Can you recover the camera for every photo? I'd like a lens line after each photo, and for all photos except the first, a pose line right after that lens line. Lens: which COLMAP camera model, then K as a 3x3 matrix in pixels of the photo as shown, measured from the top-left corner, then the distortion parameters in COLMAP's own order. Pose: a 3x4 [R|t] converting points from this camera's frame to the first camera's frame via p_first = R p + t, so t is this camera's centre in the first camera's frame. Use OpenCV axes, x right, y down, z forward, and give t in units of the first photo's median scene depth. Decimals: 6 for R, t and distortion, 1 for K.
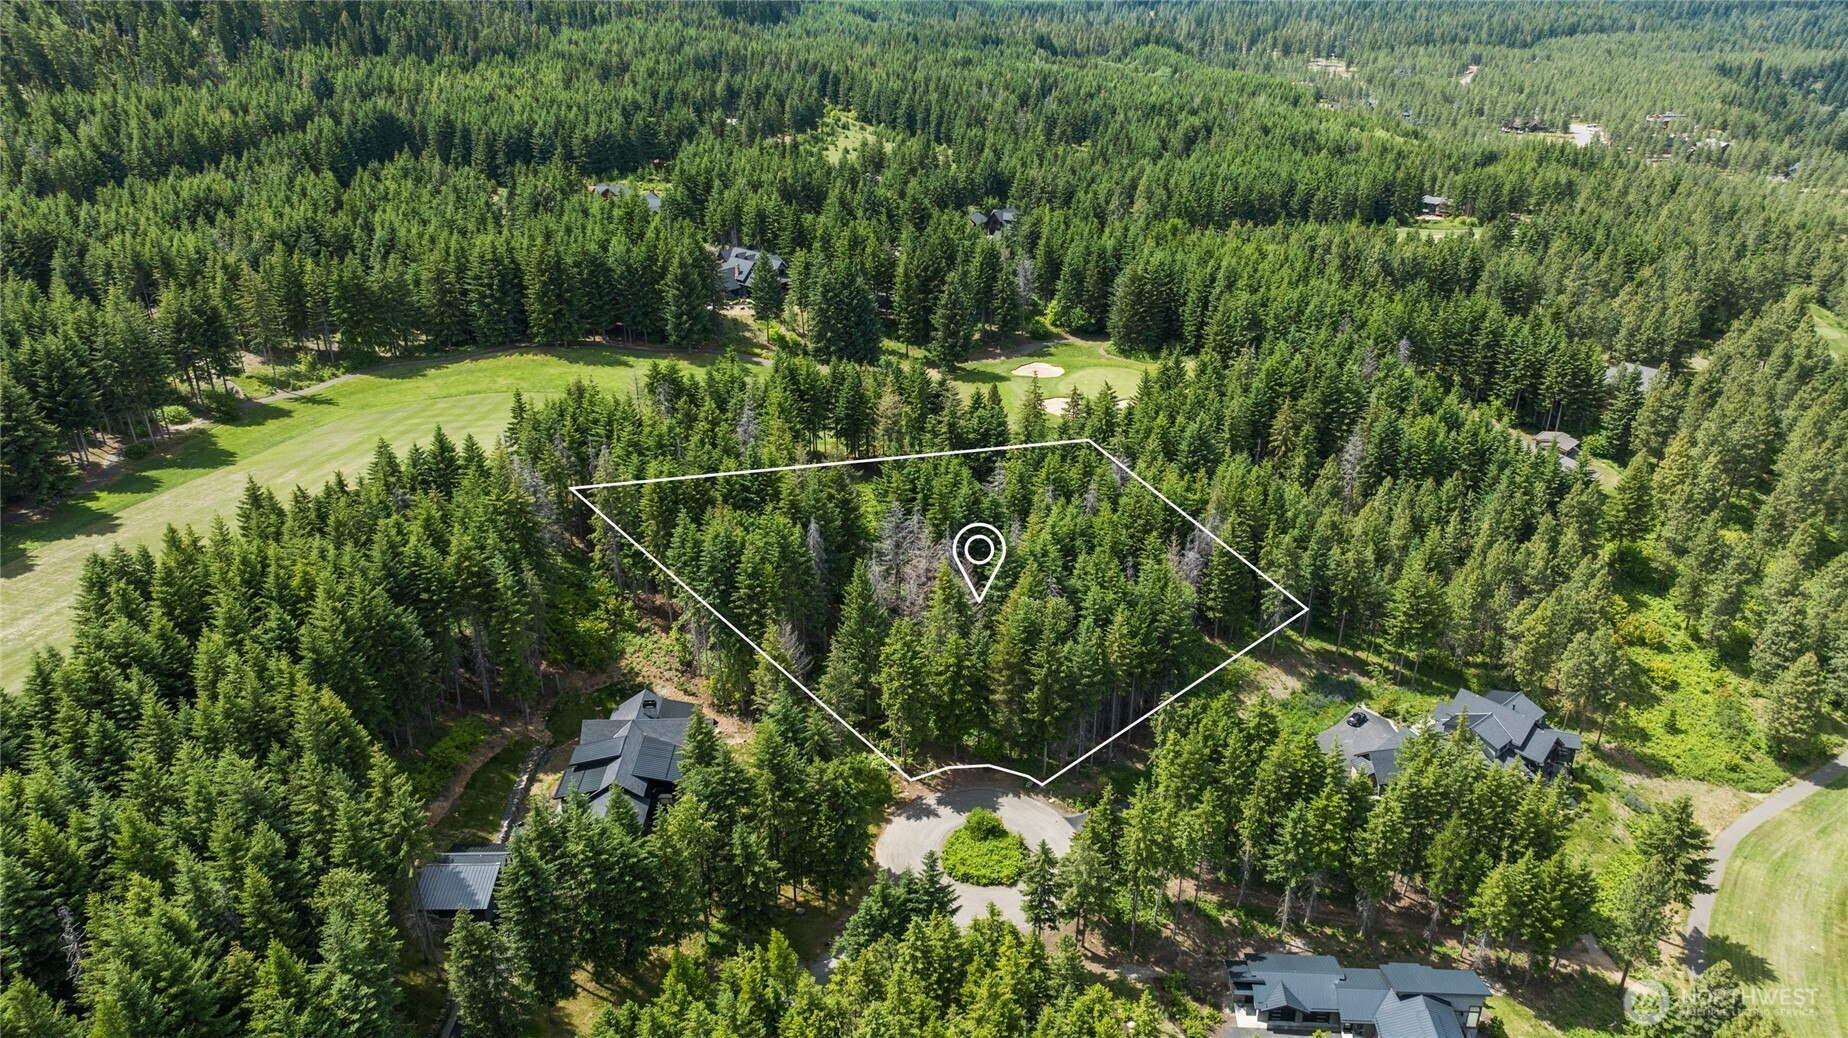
lens RADIAL K [[1314.9, 0, 906.4], [0, 1314.9, 513.8], [0, 0, 1]] dist [-0.035379, 0.039288]
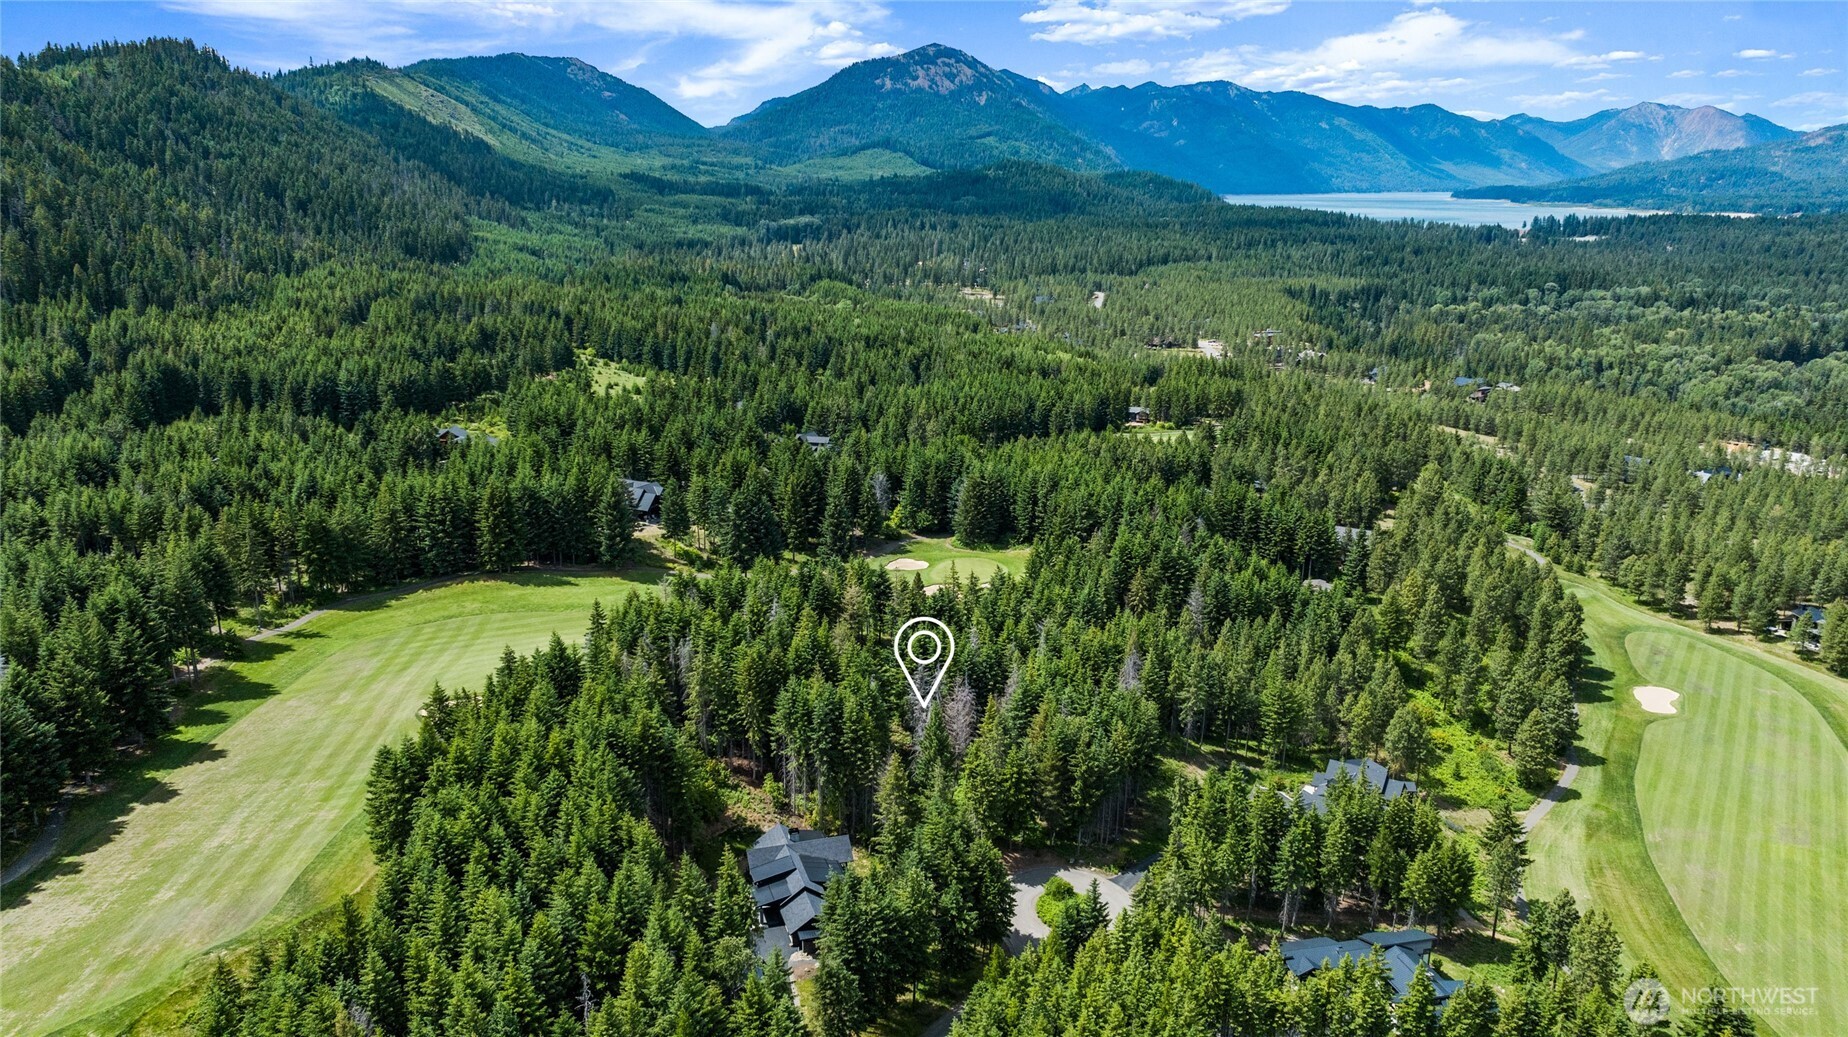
lens RADIAL K [[1314.9, 0, 932.5], [0, 1314.9, 521.2], [0, 0, 1]] dist [-0.035379, 0.039288]
pose [[0.958946, -0.062161, 0.276692, -0.238254], [0.104871, 0.984247, -0.142339, 0.027303], [-0.263486, 0.165512, 0.950358, -0.165837]]
